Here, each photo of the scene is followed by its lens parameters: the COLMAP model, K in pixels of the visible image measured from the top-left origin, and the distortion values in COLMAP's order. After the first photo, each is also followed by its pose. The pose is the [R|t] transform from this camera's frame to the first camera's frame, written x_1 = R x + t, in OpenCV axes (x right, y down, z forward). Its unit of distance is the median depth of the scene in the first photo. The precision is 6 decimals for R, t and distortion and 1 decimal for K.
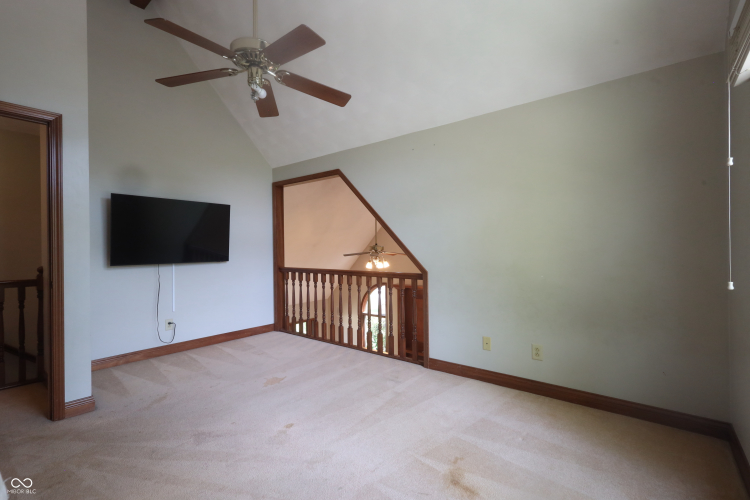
lens RADIAL K [[346.4, 0, 375.0], [0, 346.4, 250.0], [0, 0, 1]] dist [0.006041, 0.000334]
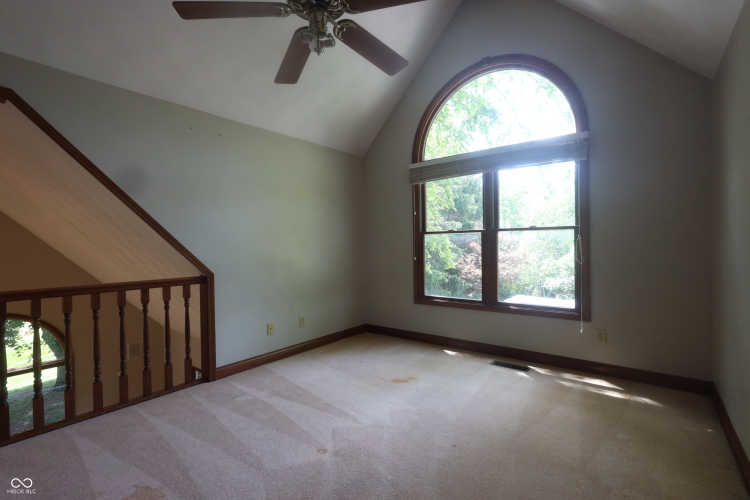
lens RADIAL K [[346.4, 0, 375.0], [0, 346.4, 250.0], [0, 0, 1]] dist [0.006041, 0.000334]
pose [[-0.015748, -0.006934, 0.999852, -0.812656], [0.019069, 0.999792, 0.007234, 0.005818], [-0.999694, 0.019181, -0.015613, 0.646601]]
